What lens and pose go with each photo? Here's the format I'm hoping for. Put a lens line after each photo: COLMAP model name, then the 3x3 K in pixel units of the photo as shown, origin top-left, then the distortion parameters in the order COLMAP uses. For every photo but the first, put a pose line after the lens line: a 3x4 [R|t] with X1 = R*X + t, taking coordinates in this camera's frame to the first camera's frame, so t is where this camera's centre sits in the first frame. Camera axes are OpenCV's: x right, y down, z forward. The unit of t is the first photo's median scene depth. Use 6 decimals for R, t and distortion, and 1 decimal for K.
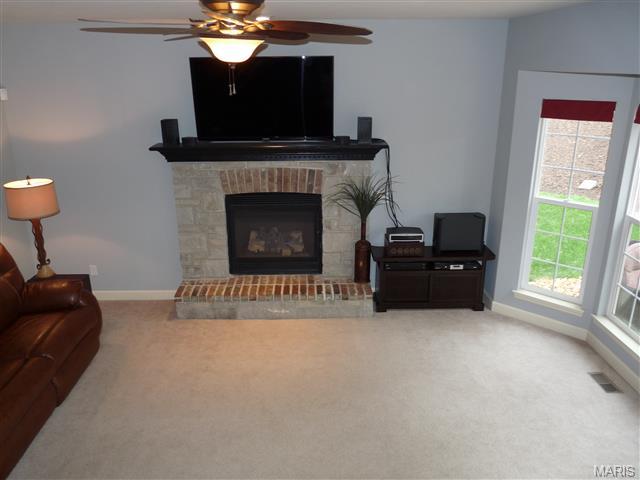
lens RADIAL K [[519.2, 0, 321.0], [0, 519.2, 240.9], [0, 0, 1]] dist [-0.014219, -0.011466]
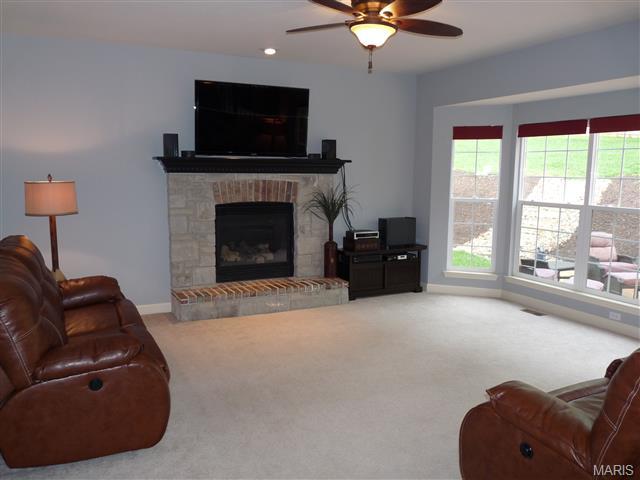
lens RADIAL K [[519.2, 0, 314.3], [0, 519.2, 240.0], [0, 0, 1]] dist [-0.014219, -0.011466]
pose [[0.907010, -0.040318, 0.419175, -0.463152], [0.123934, 0.976879, -0.174208, 0.203296], [-0.402459, 0.209958, 0.891035, -0.048645]]
